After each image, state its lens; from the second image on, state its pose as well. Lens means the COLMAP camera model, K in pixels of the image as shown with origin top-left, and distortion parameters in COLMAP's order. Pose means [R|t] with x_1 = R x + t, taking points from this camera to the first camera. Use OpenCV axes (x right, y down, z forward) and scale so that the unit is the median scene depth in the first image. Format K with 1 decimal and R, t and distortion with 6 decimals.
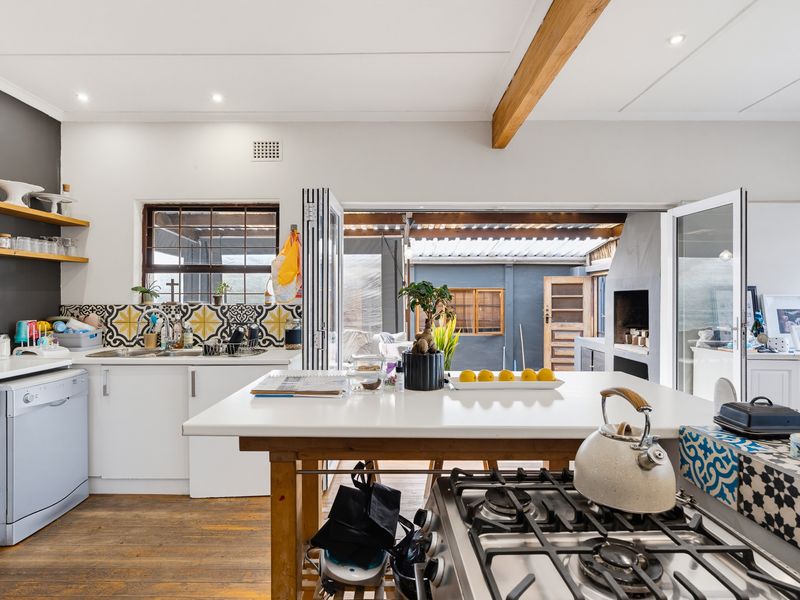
lens RADIAL K [[479.6, 0, 354.4], [0, 479.6, 299.5], [0, 0, 1]] dist [0.037966, 0.000484]
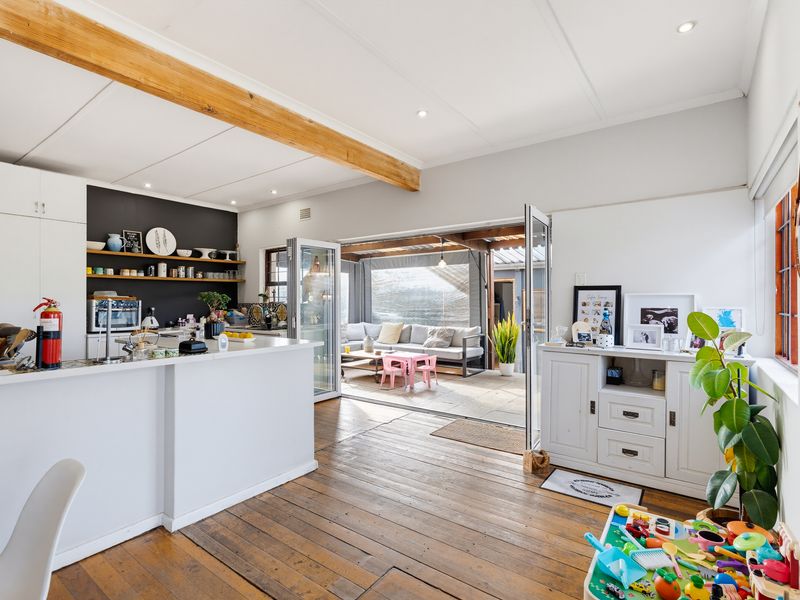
lens RADIAL K [[404.6, 0, 390.0], [0, 404.6, 297.9], [0, 0, 1]] dist [0.003558, 0.000774]
pose [[0.802543, -0.007158, -0.596552, 0.915778], [0.006078, 0.999974, -0.003822, -0.000935], [0.596564, -0.000559, 0.802566, 0.018666]]
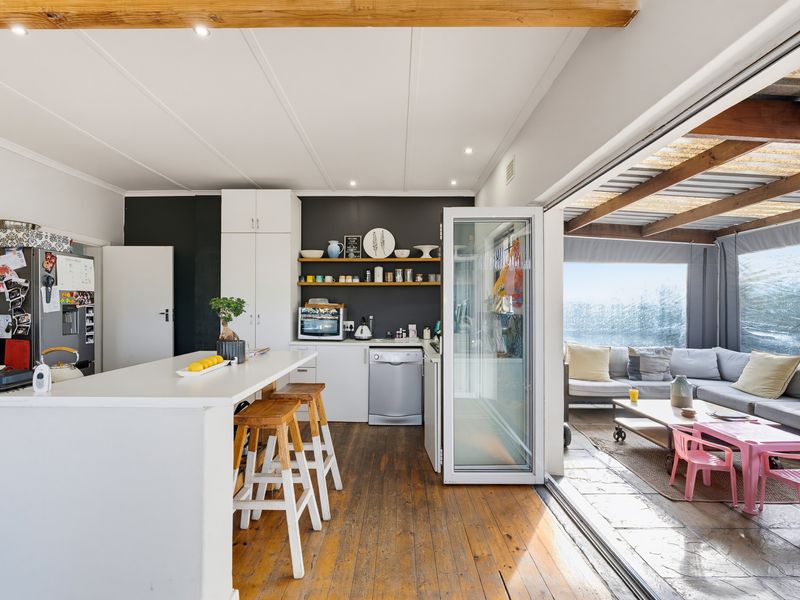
lens RADIAL K [[405.8, 0, 397.6], [0, 405.8, 304.9], [0, 0, 1]] dist [-0.011254, 0.001761]
pose [[0.010762, -0.009287, -0.999899, 0.711136], [0.001684, 0.999956, -0.009269, -0.000791], [0.999941, -0.001584, 0.010777, 0.737900]]
